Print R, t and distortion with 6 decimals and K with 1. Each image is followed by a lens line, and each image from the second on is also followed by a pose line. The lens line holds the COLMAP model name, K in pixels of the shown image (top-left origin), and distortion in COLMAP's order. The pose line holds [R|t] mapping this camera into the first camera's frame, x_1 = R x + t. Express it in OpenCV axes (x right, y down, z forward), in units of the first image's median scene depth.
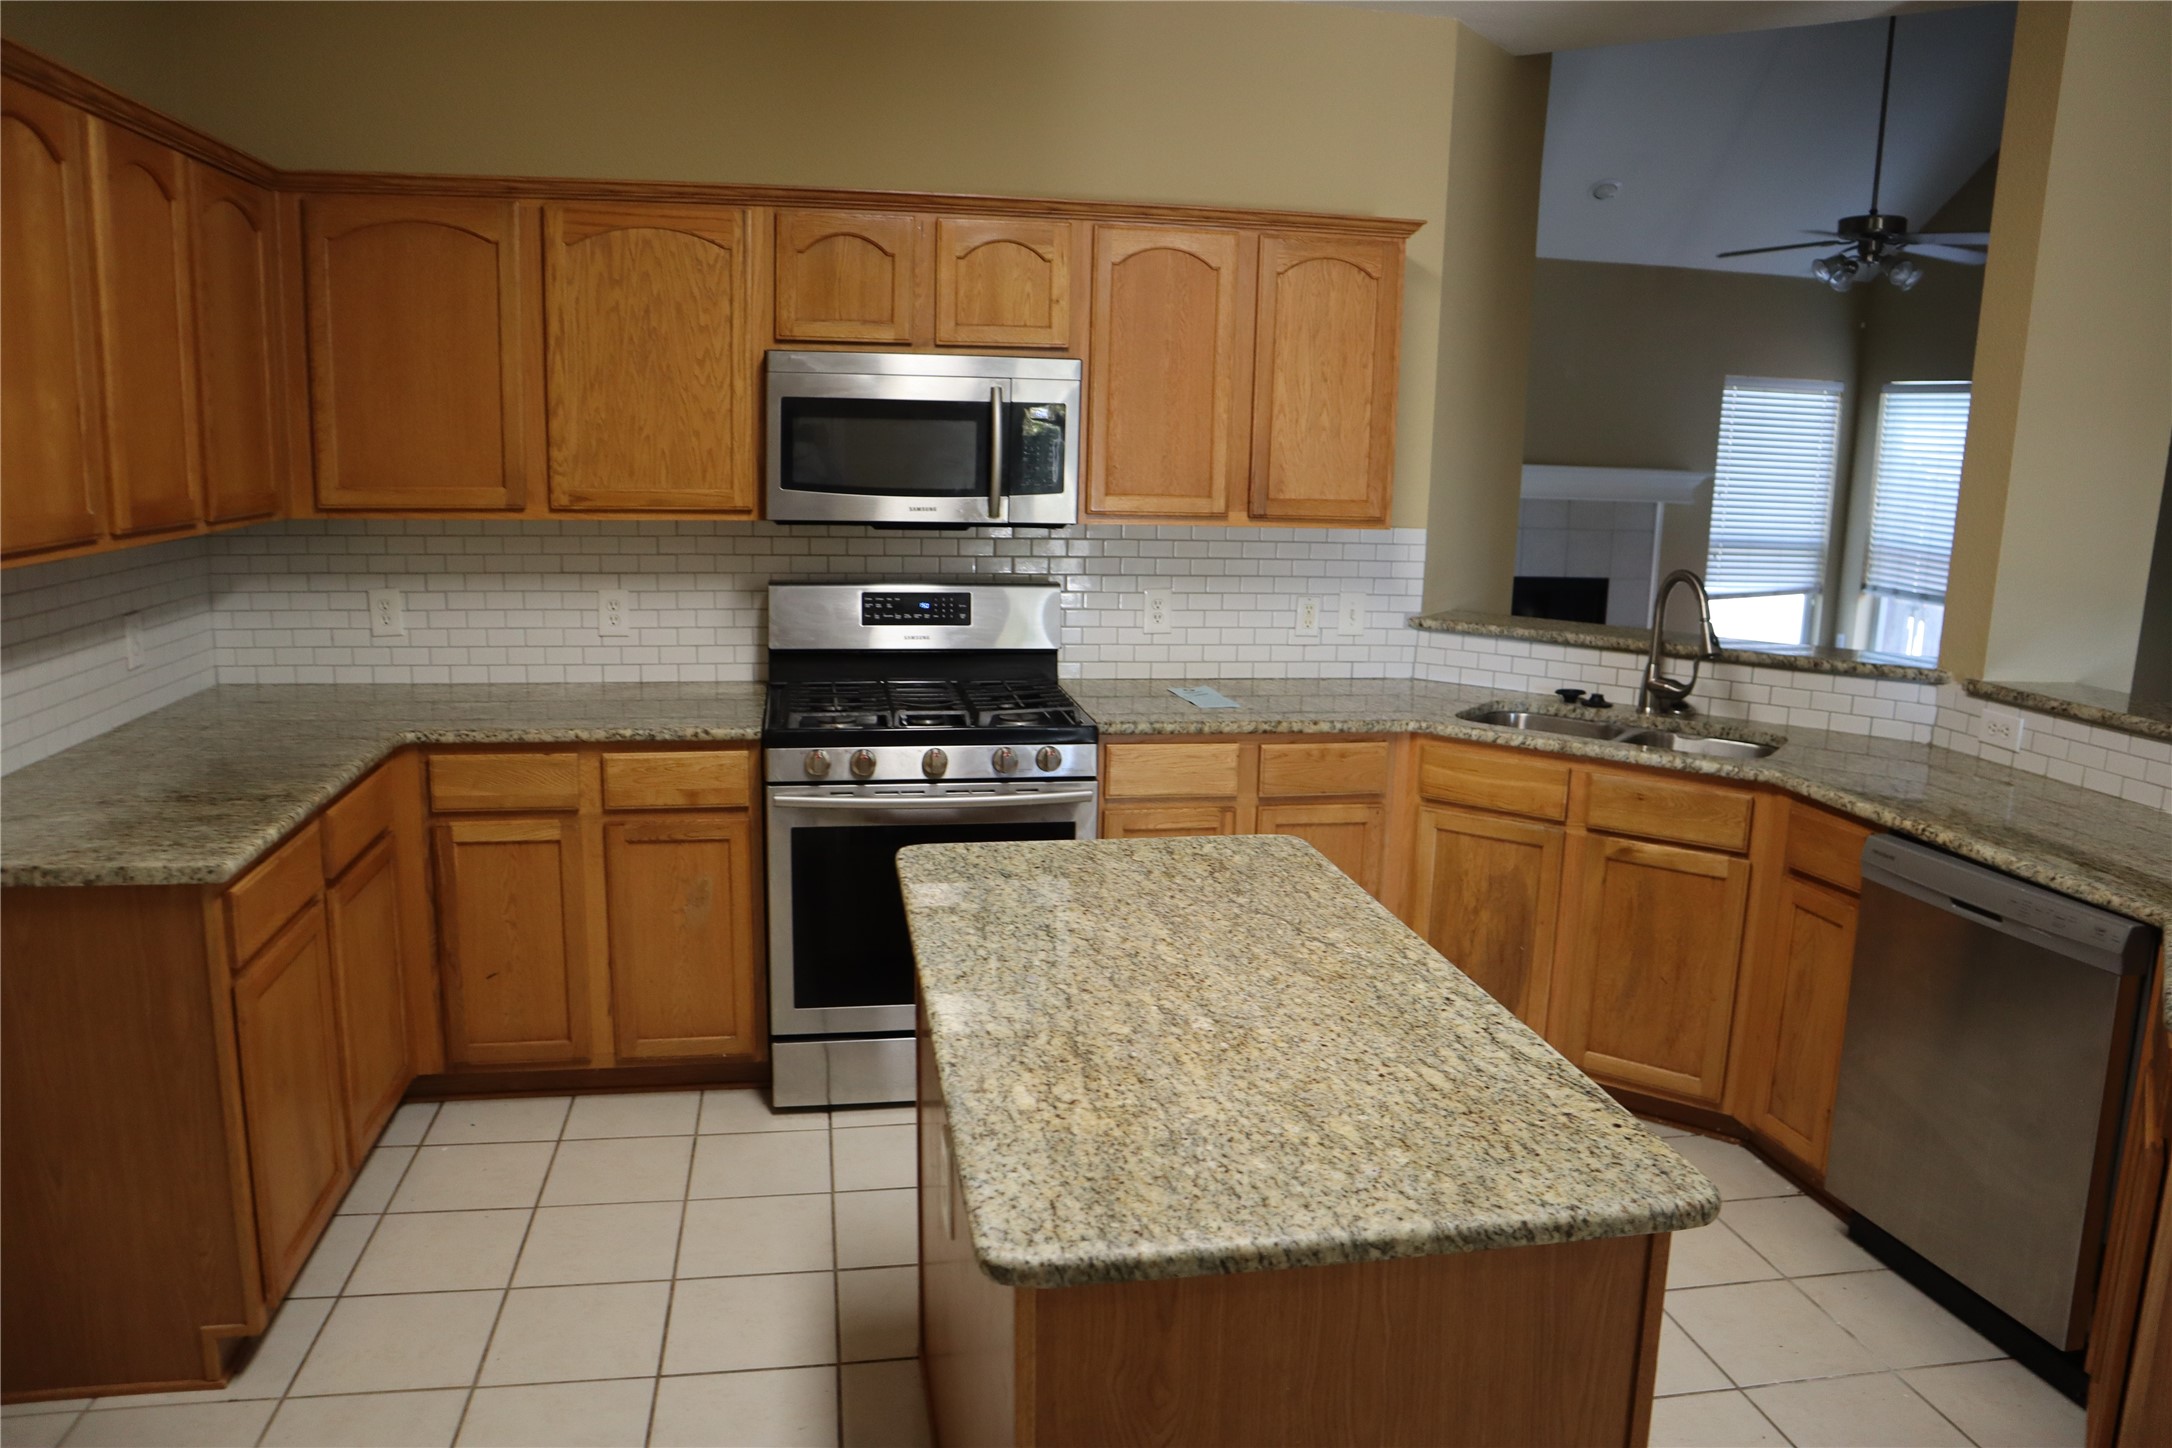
lens RADIAL K [[1495.5, 0, 1082.4], [0, 1495.5, 716.8], [0, 0, 1]] dist [-0.139231, 0.082287]
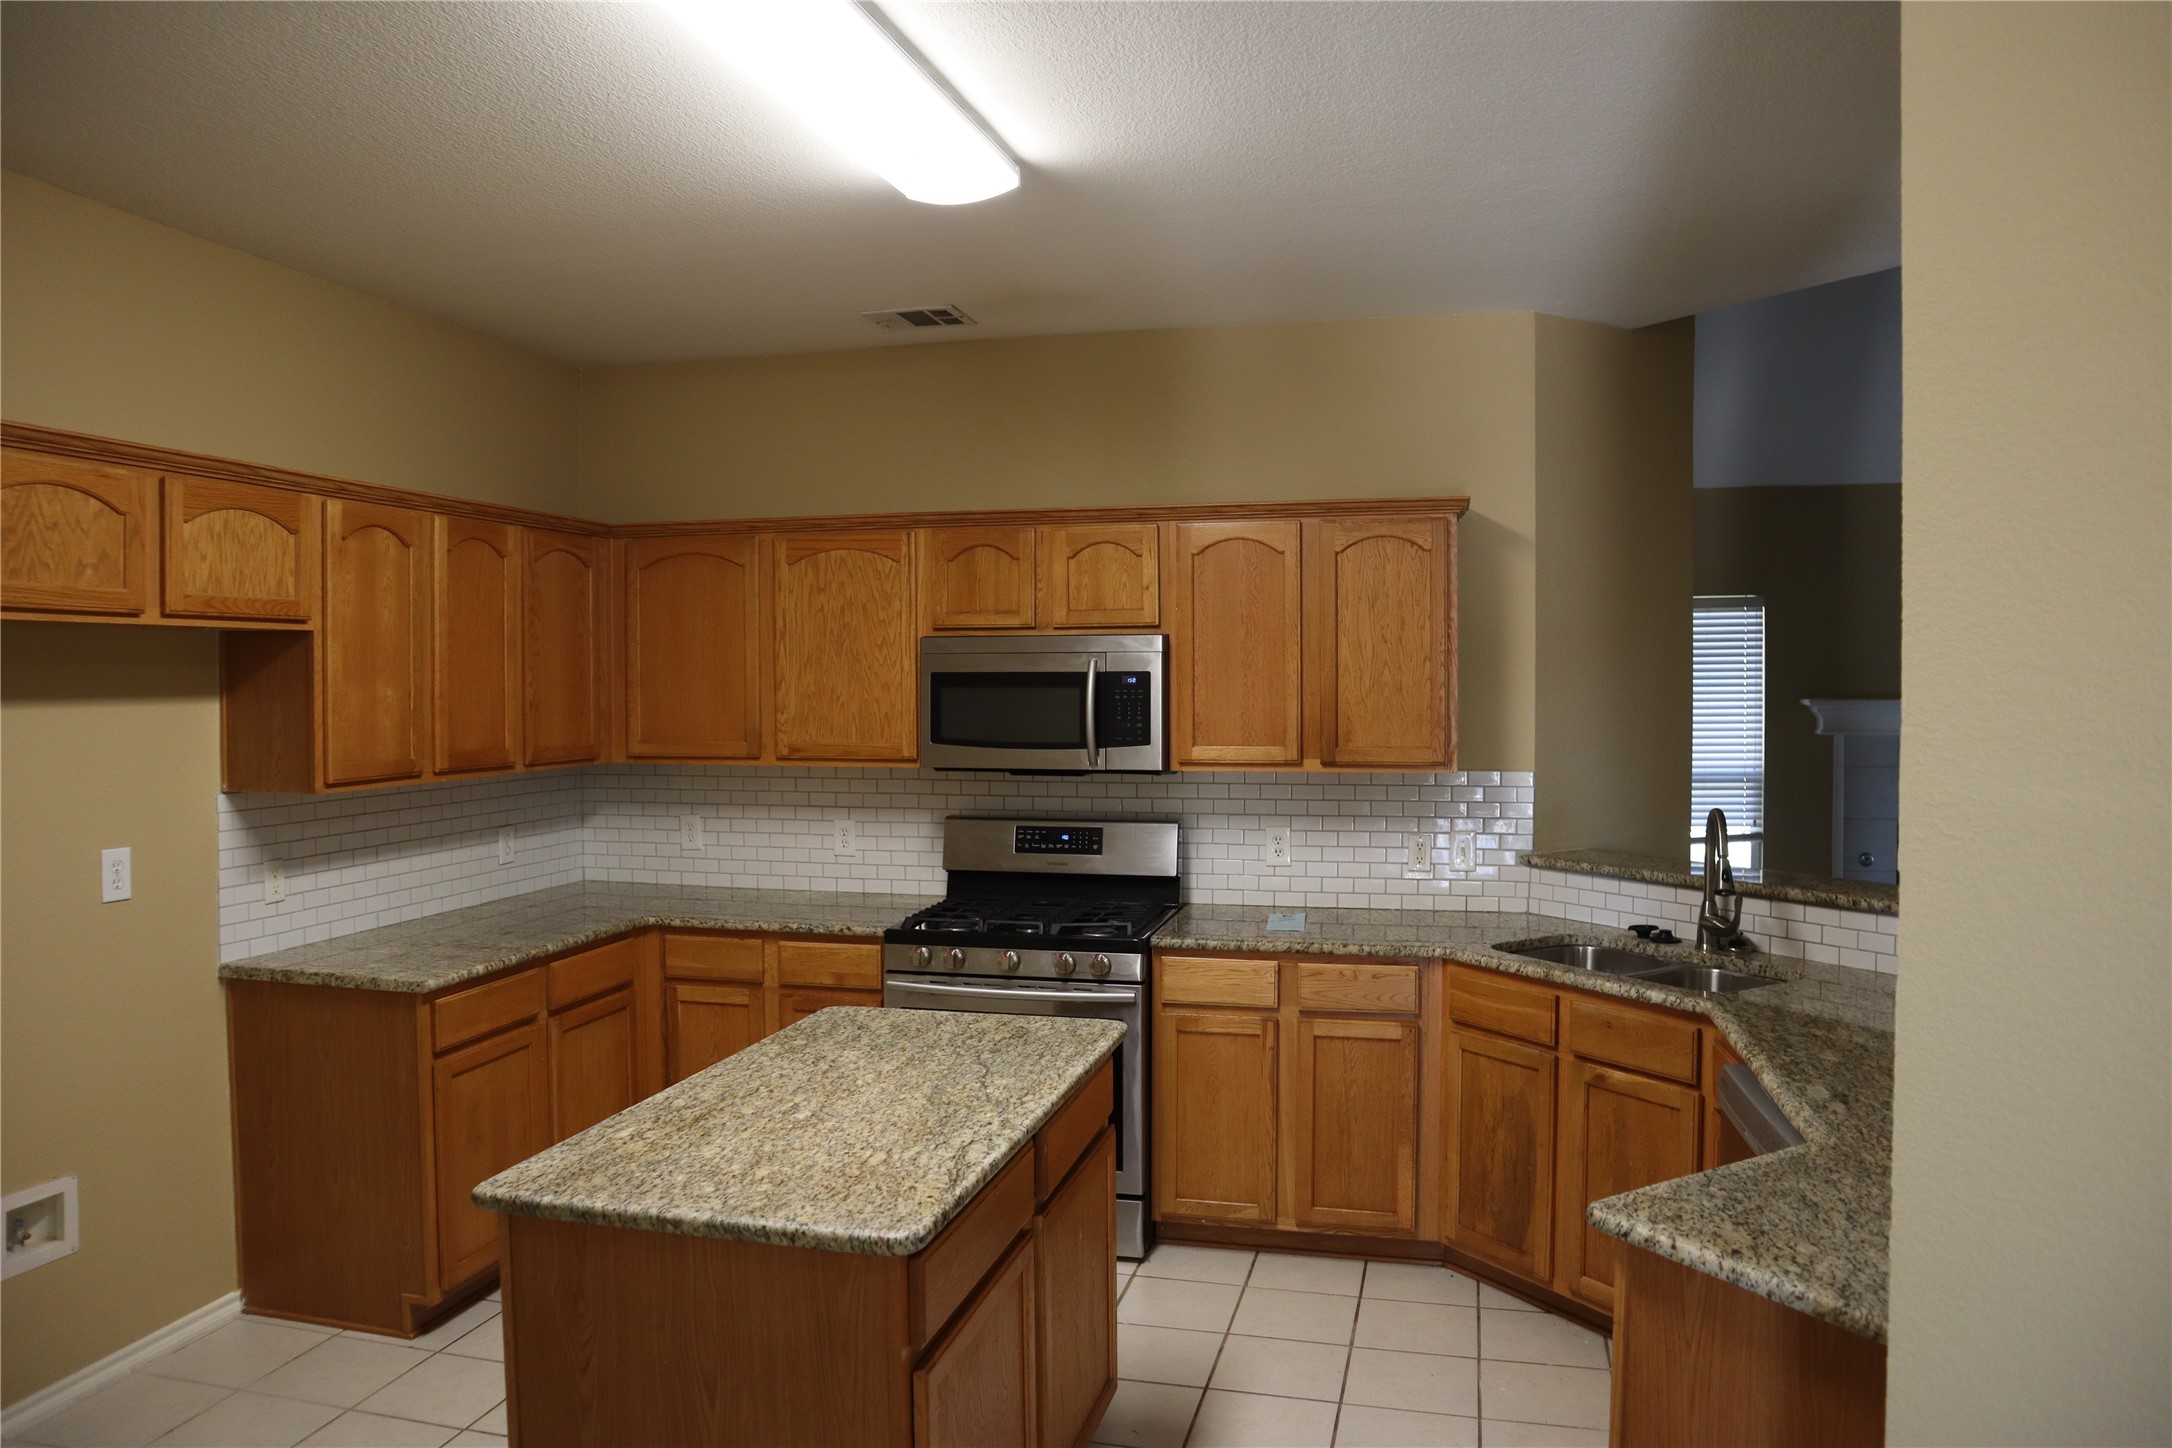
lens RADIAL K [[1495.5, 0, 1082.4], [0, 1495.5, 716.8], [0, 0, 1]] dist [-0.139231, 0.082287]
pose [[0.911685, -0.017559, -0.410515, 0.450113], [-0.049601, 0.987077, -0.152376, 0.014661], [0.407886, 0.159281, 0.899032, -0.114469]]
